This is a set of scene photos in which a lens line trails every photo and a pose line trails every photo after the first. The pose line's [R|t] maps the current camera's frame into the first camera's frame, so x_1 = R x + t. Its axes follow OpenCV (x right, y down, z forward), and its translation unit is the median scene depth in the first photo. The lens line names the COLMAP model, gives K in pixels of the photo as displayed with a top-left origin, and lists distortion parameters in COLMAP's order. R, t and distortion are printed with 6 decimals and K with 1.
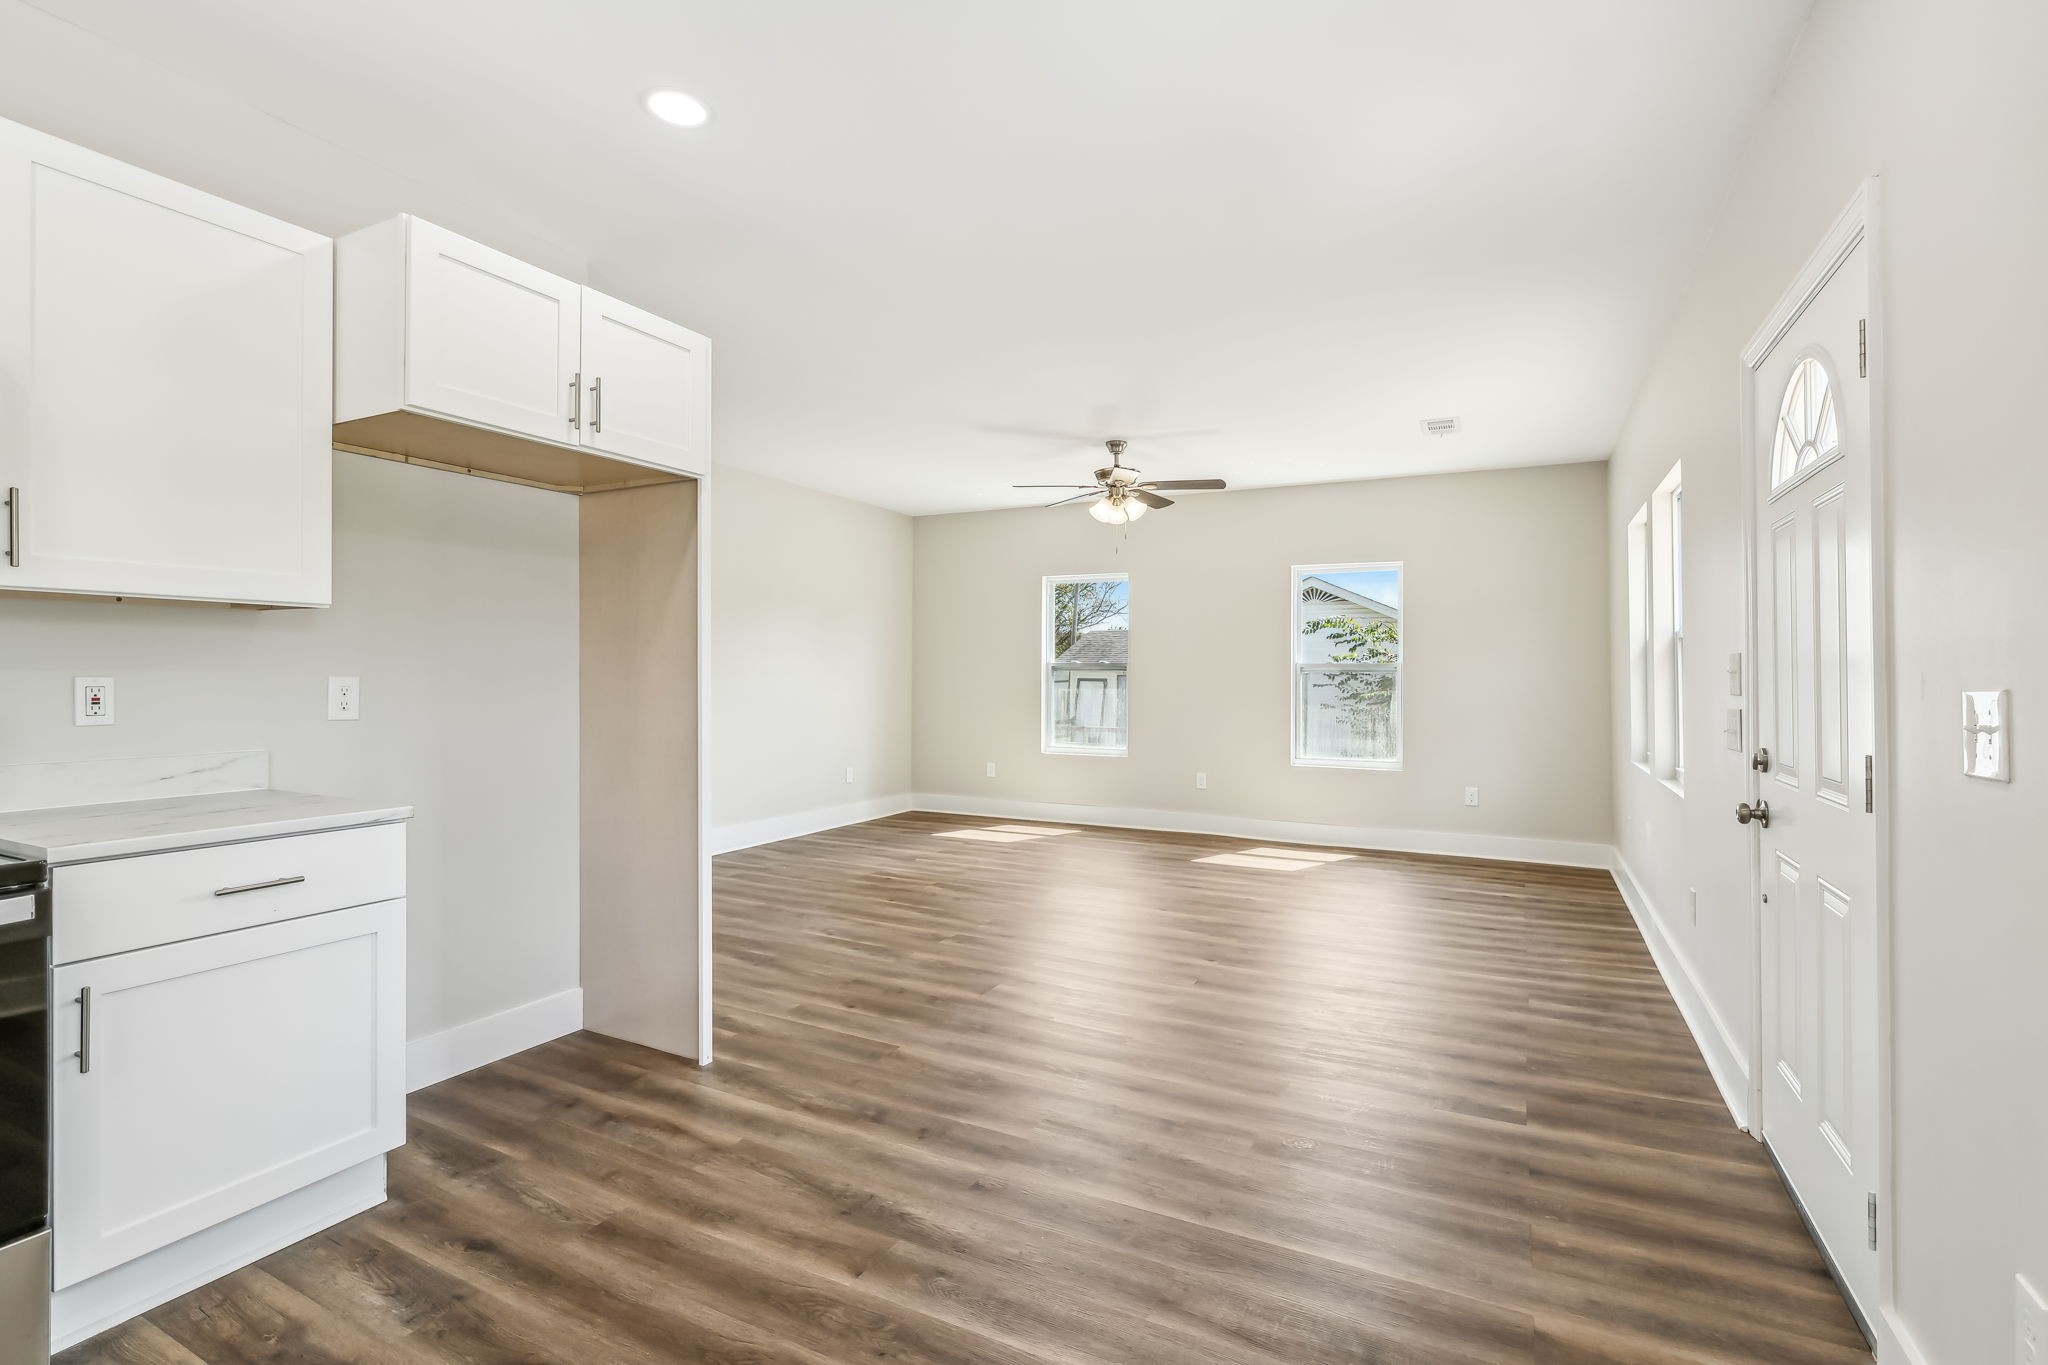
lens RADIAL K [[960.8, 0, 1028.8], [0, 960.8, 676.1], [0, 0, 1]] dist [-0.000690, 0.000155]
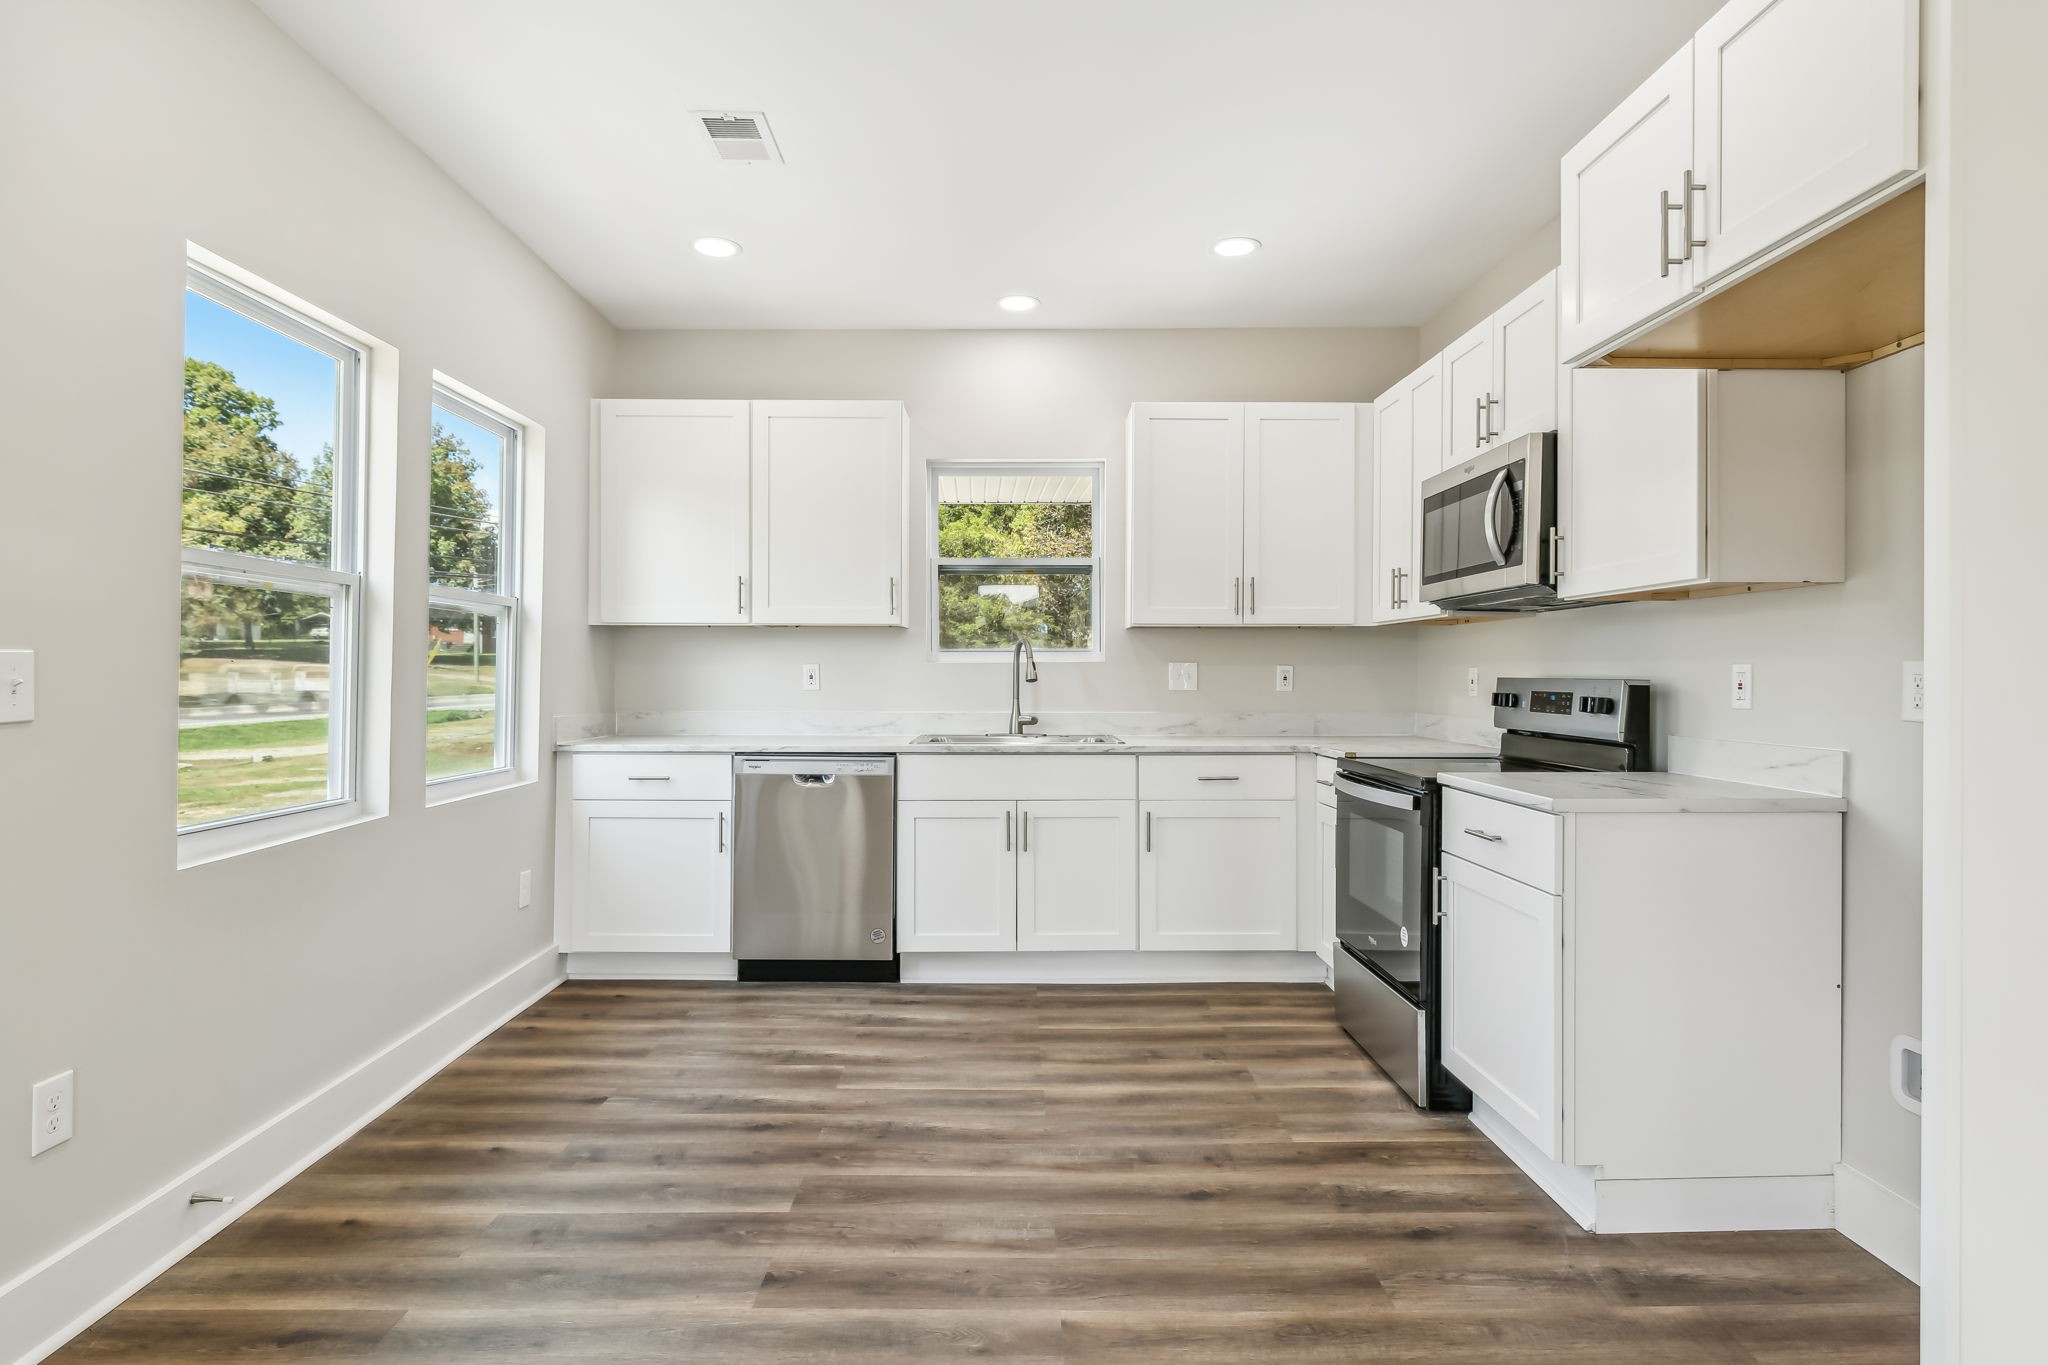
lens RADIAL K [[1095.7, 0, 1030.5], [0, 1095.7, 673.7], [0, 0, 1]] dist [-0.001002, 0.000584]
pose [[-0.879543, -0.007434, -0.475762, 0.120689], [-0.008308, 0.999965, -0.000266, 0.007444], [0.475747, 0.003718, -0.879574, 0.669584]]
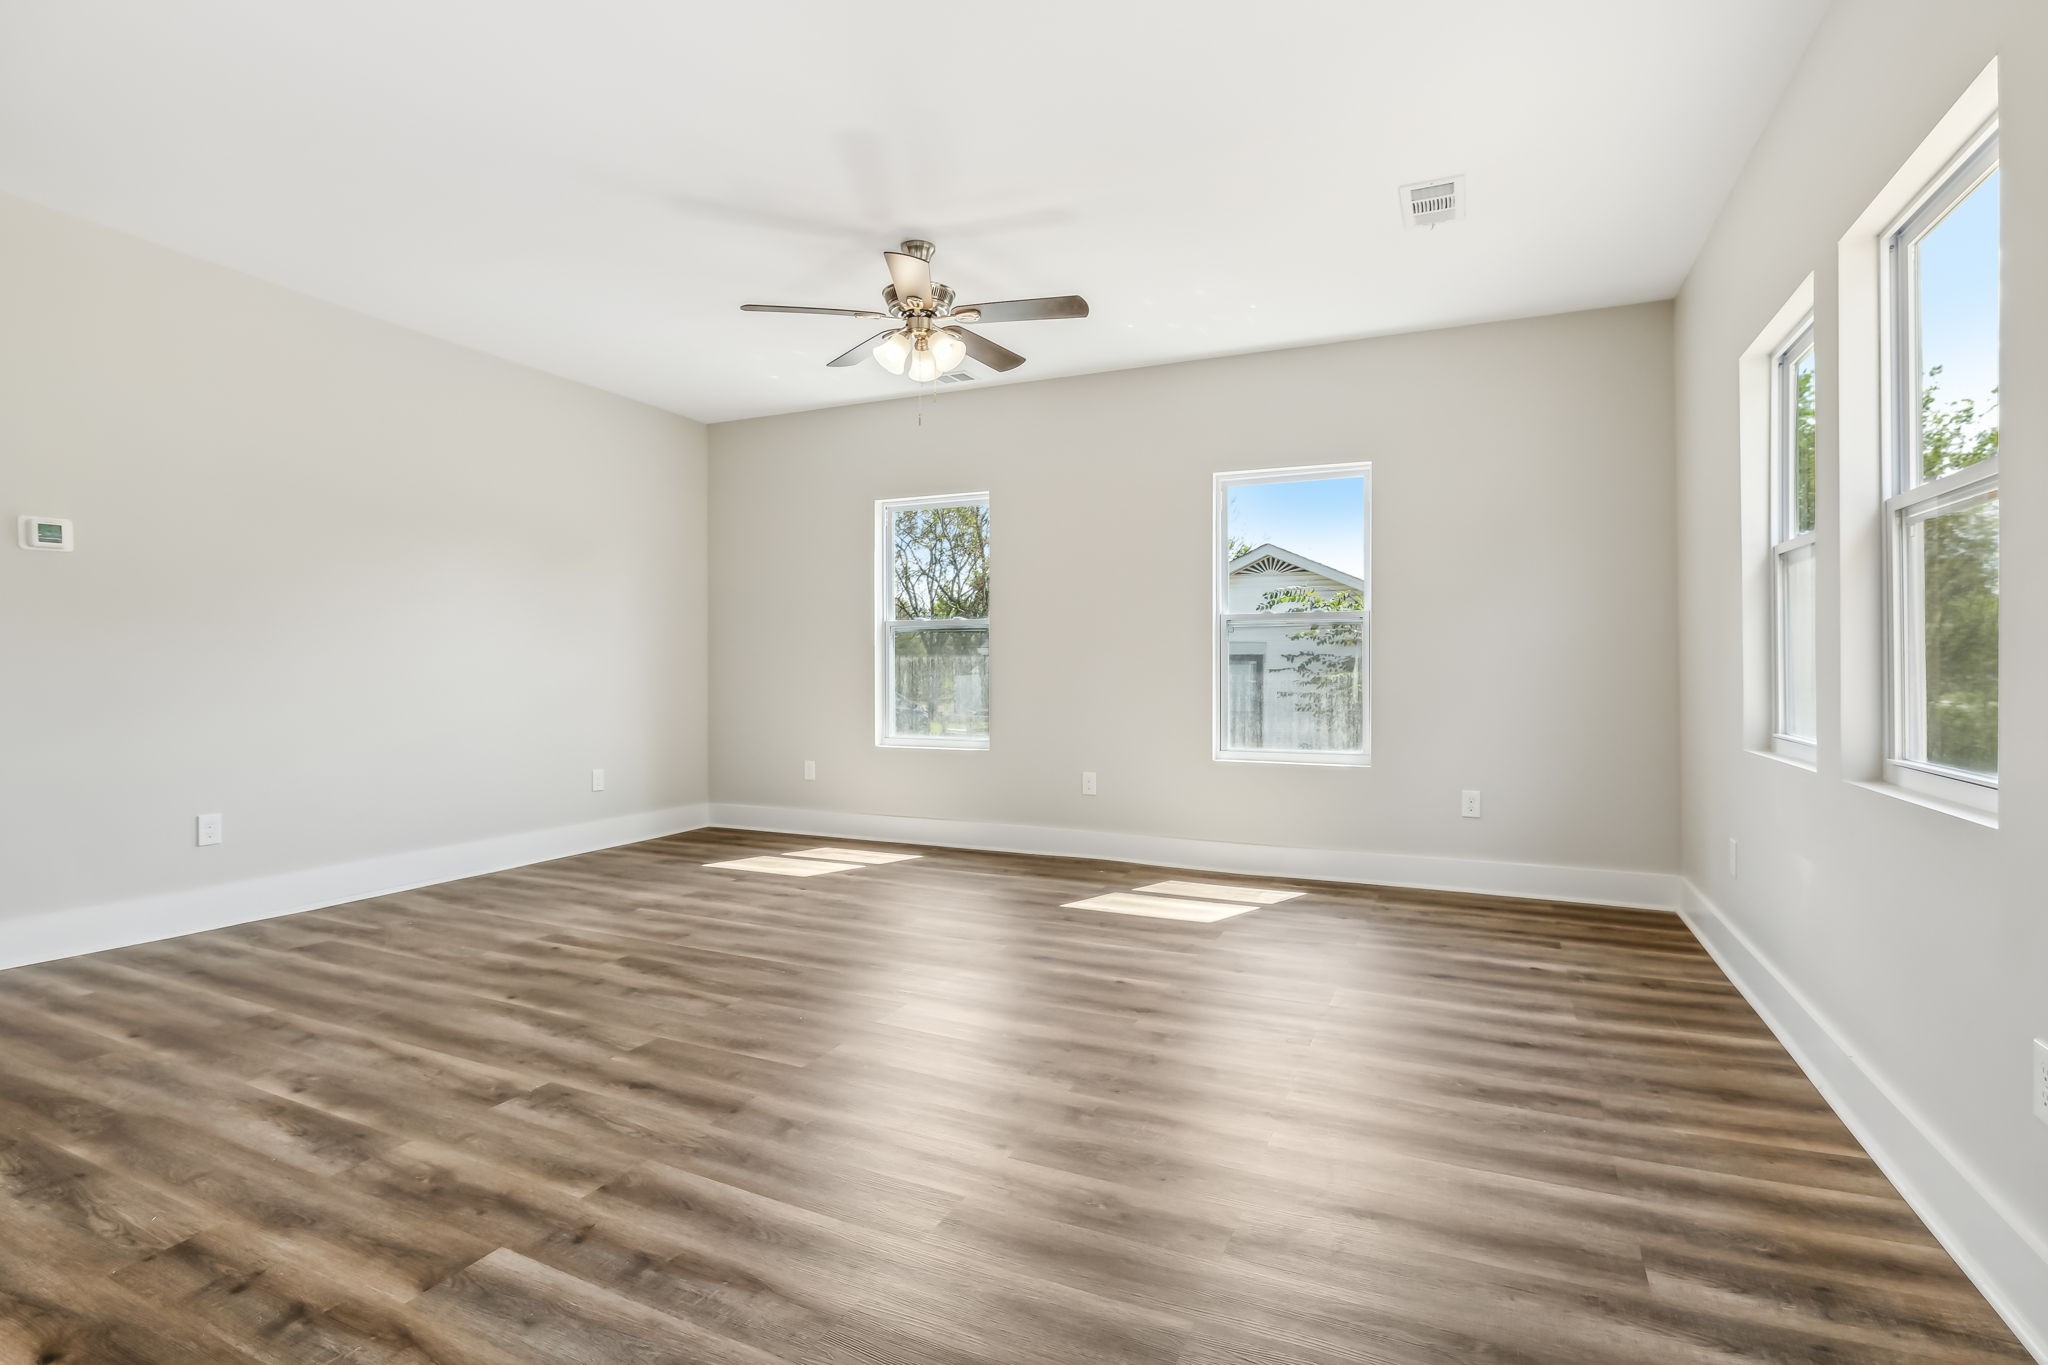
lens RADIAL K [[995.4, 0, 1024.0], [0, 995.4, 682.5], [0, 0, 1]] dist [0.001279, 0.000176]
pose [[0.999334, -0.006423, 0.035925, 0.140171], [0.005991, 0.999908, 0.012135, 0.033575], [-0.036000, -0.011912, 0.999281, 0.361141]]
